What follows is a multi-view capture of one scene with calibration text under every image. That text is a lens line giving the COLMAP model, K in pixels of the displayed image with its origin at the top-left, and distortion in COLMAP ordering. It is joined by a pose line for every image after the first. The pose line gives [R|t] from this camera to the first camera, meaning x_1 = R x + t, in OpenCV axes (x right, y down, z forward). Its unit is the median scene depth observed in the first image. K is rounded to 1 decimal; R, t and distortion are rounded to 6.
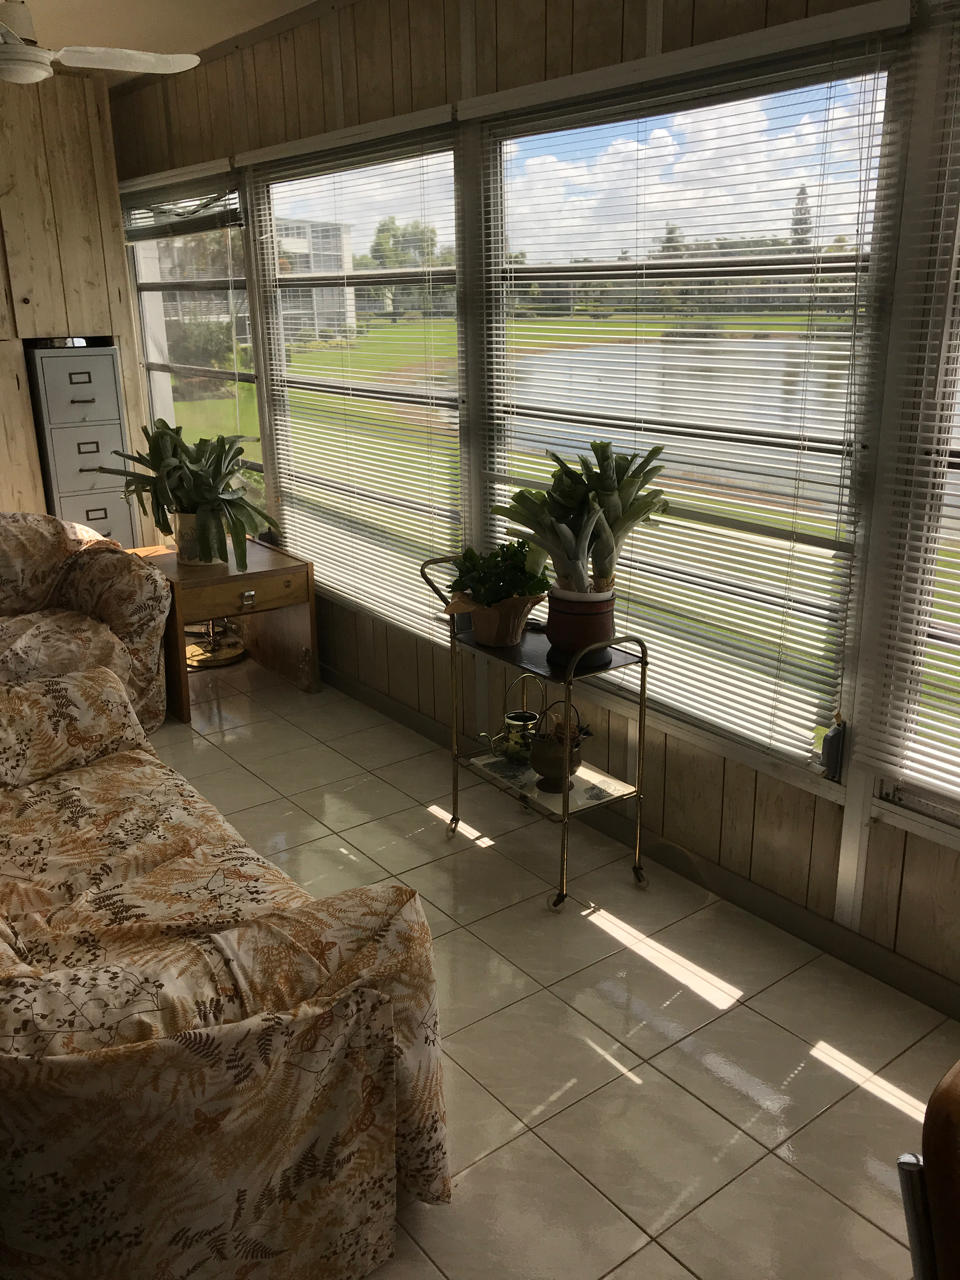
lens RADIAL K [[1060.1, 0, 476.4], [0, 1060.1, 634.7], [0, 0, 1]] dist [0.046448, -0.032800]
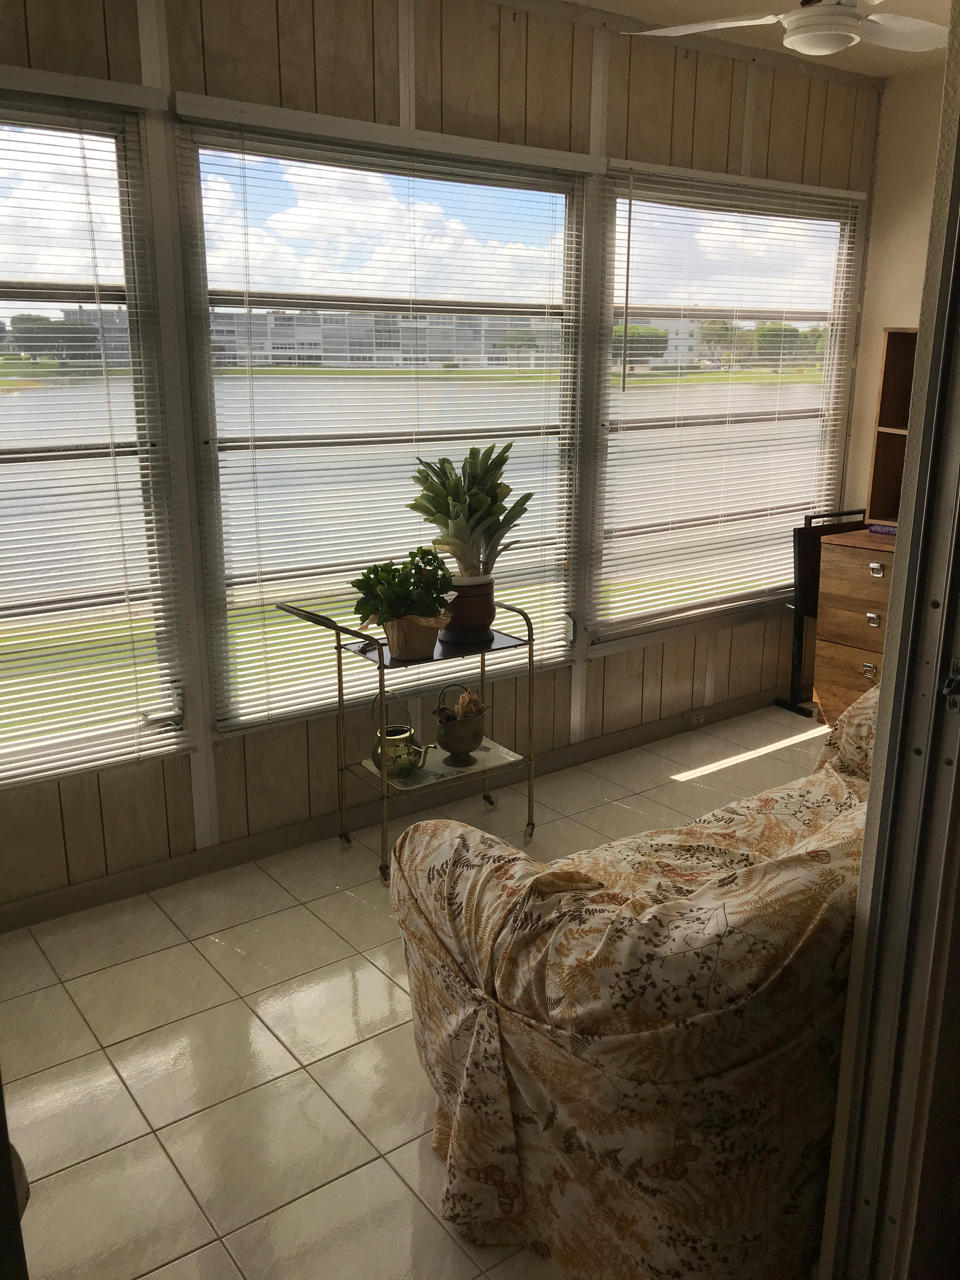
lens RADIAL K [[1060.1, 0, 476.4], [0, 1060.1, 634.7], [0, 0, 1]] dist [0.046448, -0.032800]
pose [[0.022303, -0.235227, 0.971684, -1.117981], [0.304493, 0.927348, 0.217505, -0.249183], [-0.952253, 0.291020, 0.092308, 0.972591]]
